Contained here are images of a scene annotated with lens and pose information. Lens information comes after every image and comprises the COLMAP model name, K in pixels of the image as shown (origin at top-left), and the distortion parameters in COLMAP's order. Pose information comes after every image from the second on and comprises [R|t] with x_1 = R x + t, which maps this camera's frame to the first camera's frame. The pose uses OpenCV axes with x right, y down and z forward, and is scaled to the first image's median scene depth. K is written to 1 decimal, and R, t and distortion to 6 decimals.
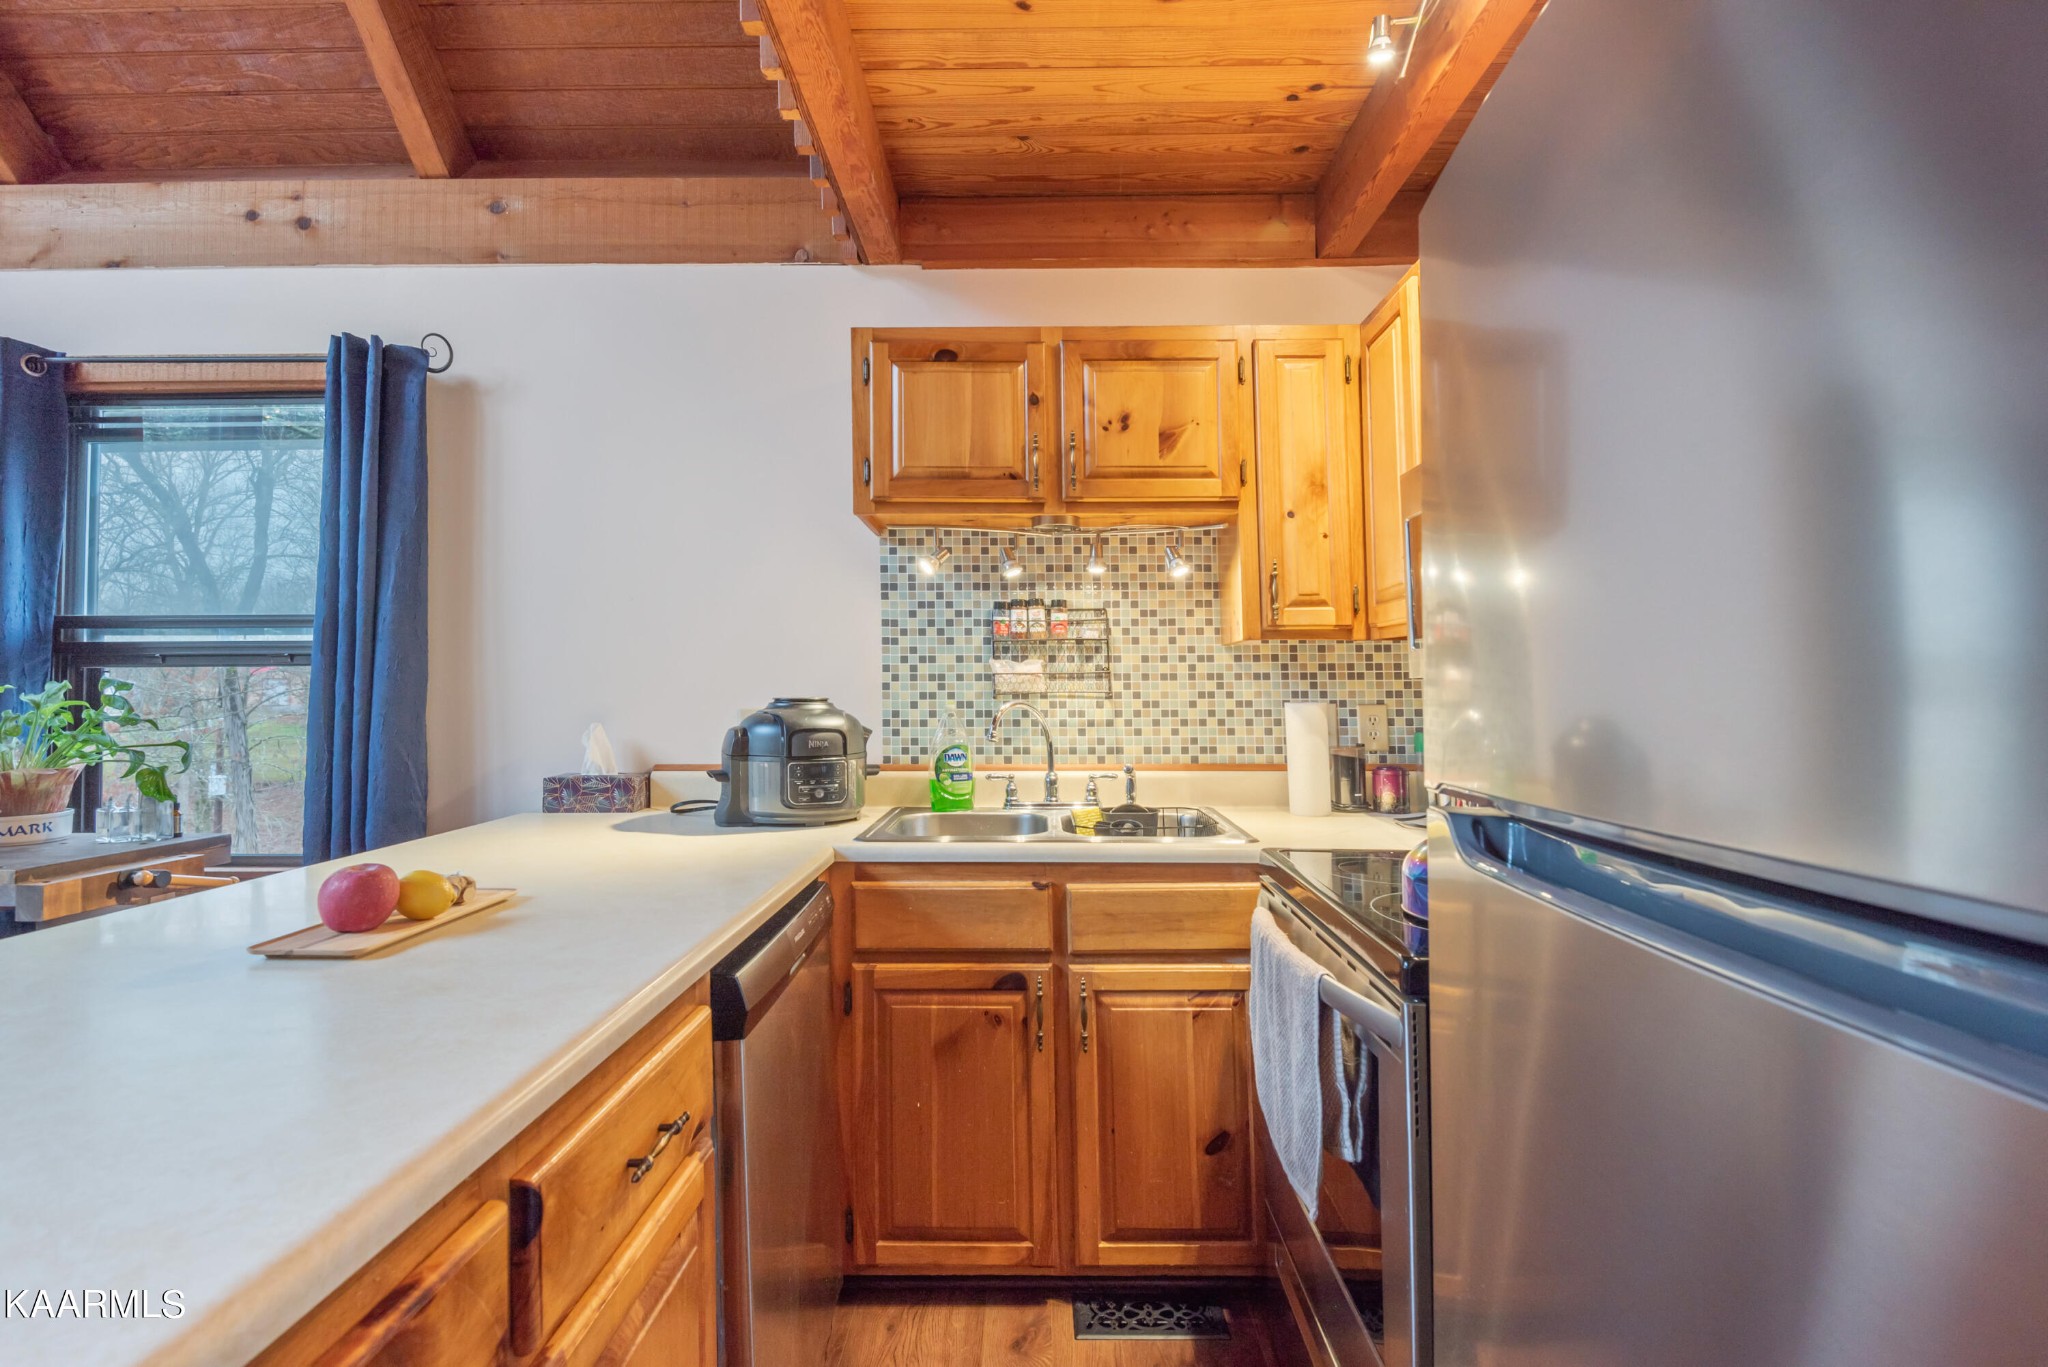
lens RADIAL K [[1012.7, 0, 1024.0], [0, 1012.7, 683.5], [0, 0, 1]] dist [0.000435, -0.030569]
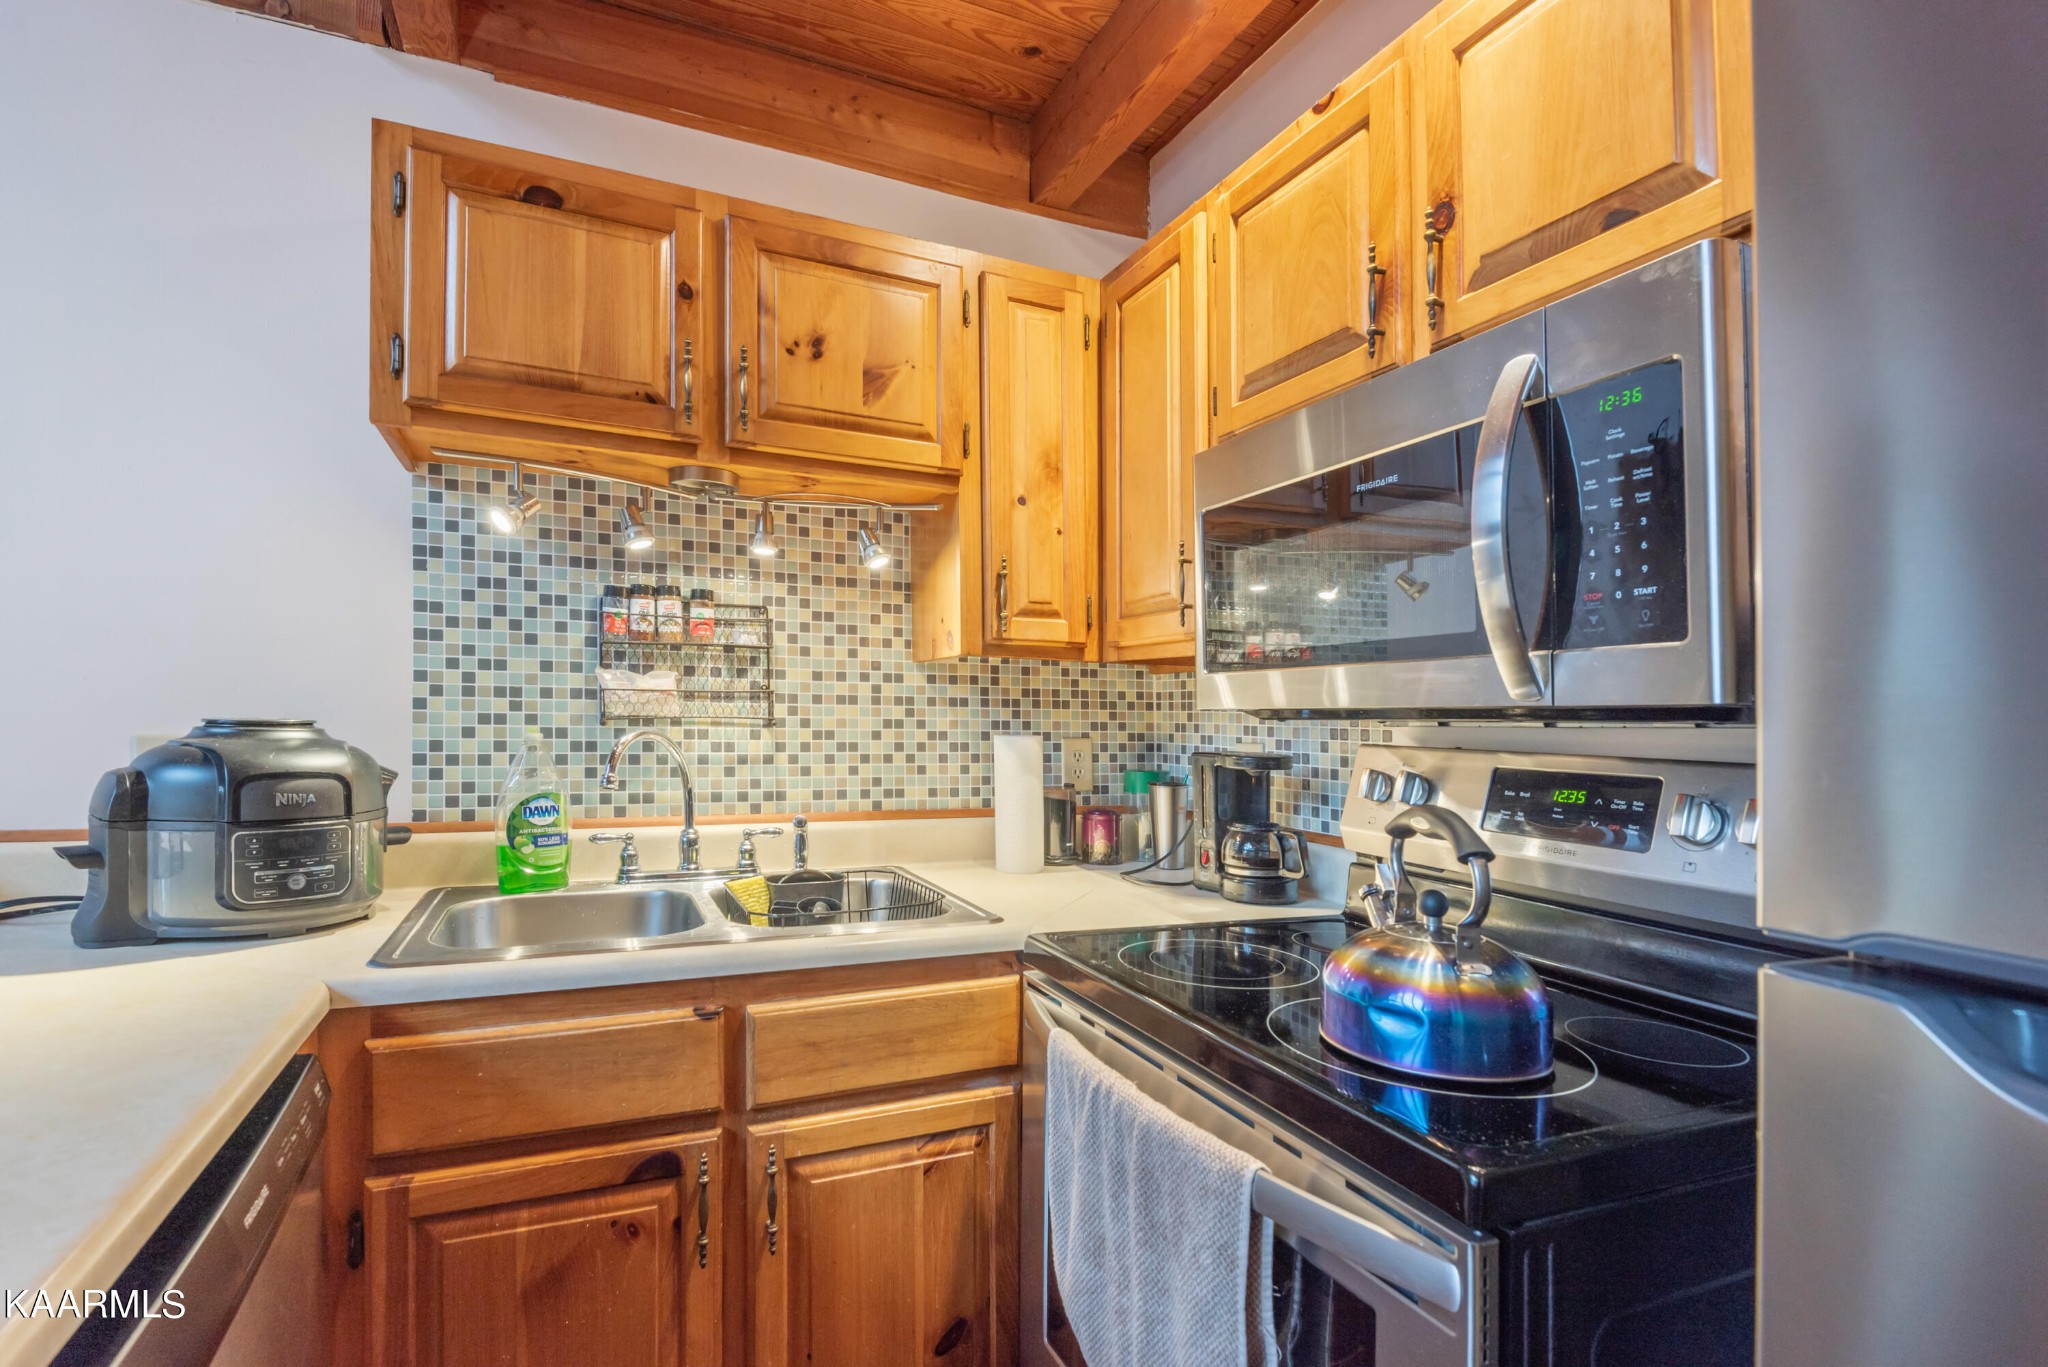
lens RADIAL K [[990.1, 0, 1026.5], [0, 990.1, 720.9], [0, 0, 1]] dist [0.021557, -0.028628]
pose [[0.903094, 0.016052, 0.429143, -0.060637], [-0.022145, 0.999712, 0.009206, -0.000546], [-0.428872, -0.017817, 0.903190, 0.265087]]
